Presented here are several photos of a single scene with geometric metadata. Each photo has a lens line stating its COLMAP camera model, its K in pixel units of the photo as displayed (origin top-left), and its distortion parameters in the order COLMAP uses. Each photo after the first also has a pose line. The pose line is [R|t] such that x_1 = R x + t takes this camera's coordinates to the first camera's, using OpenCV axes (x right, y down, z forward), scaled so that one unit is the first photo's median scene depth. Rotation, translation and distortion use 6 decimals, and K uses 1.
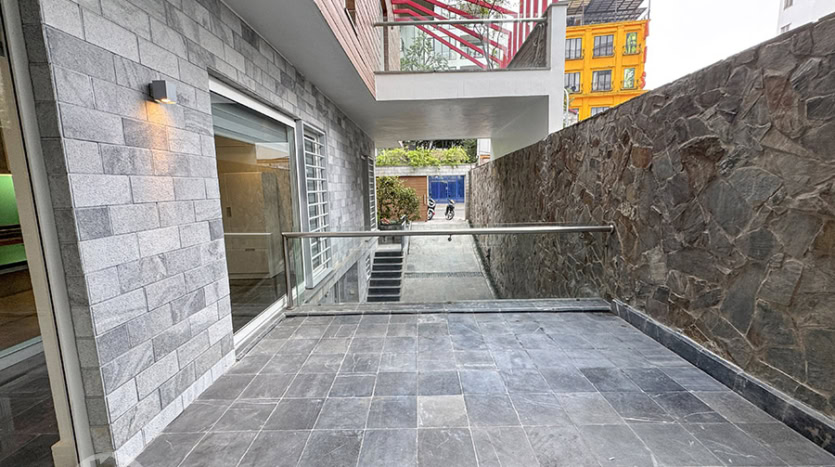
lens RADIAL K [[333.4, 0, 420.1], [0, 333.4, 231.7], [0, 0, 1]] dist [0.000617, -0.000062]
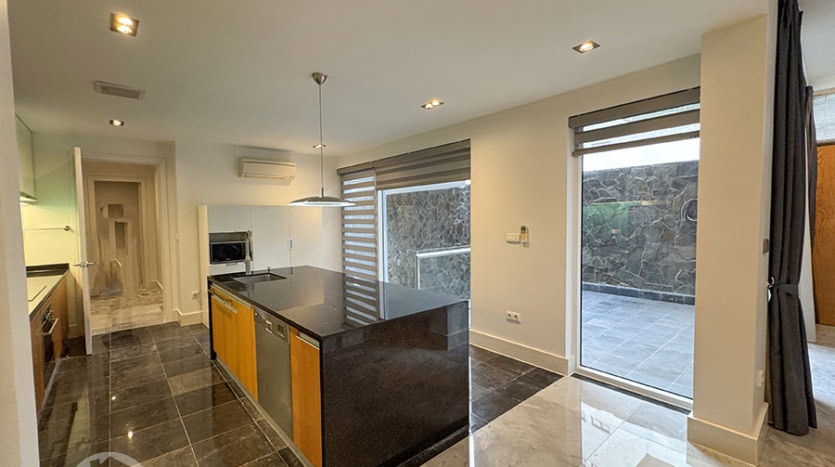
lens RADIAL K [[355.7, 0, 388.4], [0, 355.7, 232.9], [0, 0, 1]] dist [0.000094, 0.000051]
pose [[0.779251, -0.022991, 0.626290, -2.253991], [0.086907, 0.993636, -0.071657, 0.013669], [-0.620657, 0.110268, 0.776290, 0.027623]]
